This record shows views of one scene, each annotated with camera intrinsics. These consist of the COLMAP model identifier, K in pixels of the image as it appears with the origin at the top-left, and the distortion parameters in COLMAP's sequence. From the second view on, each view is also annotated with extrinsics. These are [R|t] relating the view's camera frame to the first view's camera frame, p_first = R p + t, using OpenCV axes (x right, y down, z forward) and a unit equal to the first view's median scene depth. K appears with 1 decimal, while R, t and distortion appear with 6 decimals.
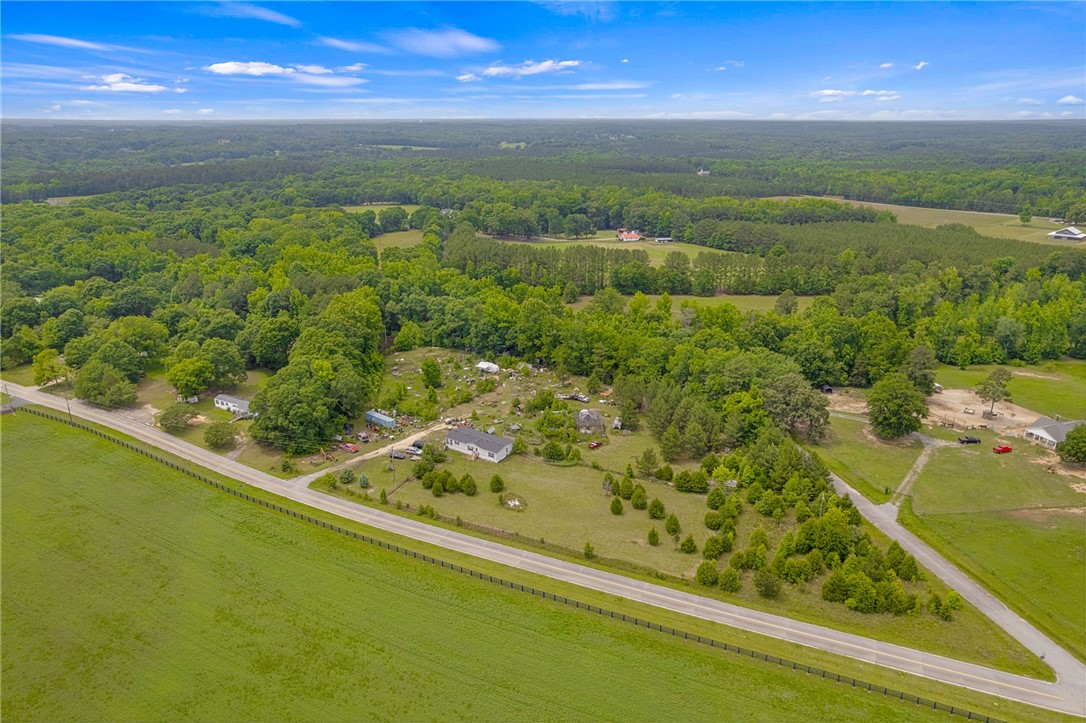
lens RADIAL K [[698.9, 0, 544.1], [0, 698.9, 342.9], [0, 0, 1]] dist [-0.060139, 0.046448]
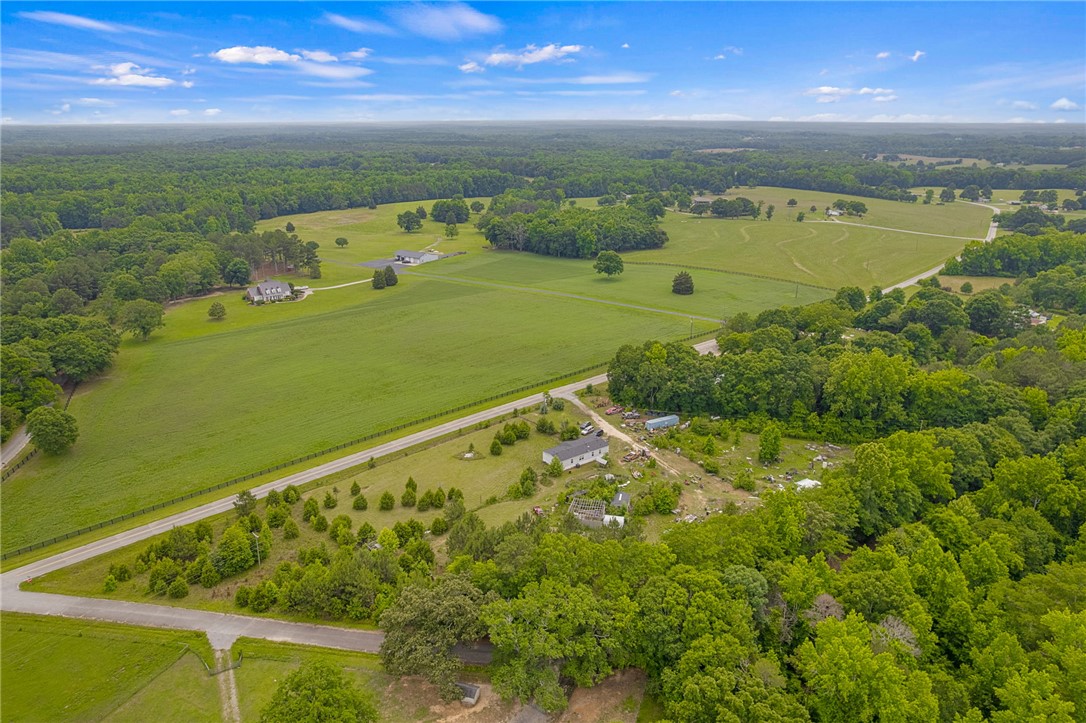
lens RADIAL K [[708.7, 0, 543.0], [0, 708.7, 361.5], [0, 0, 1]] dist [-0.061444, 0.053283]
pose [[-0.364355, 0.308044, -0.878837, 0.761416], [-0.304575, 0.852390, 0.425047, -0.381688], [0.880045, 0.422540, -0.216750, 1.065332]]
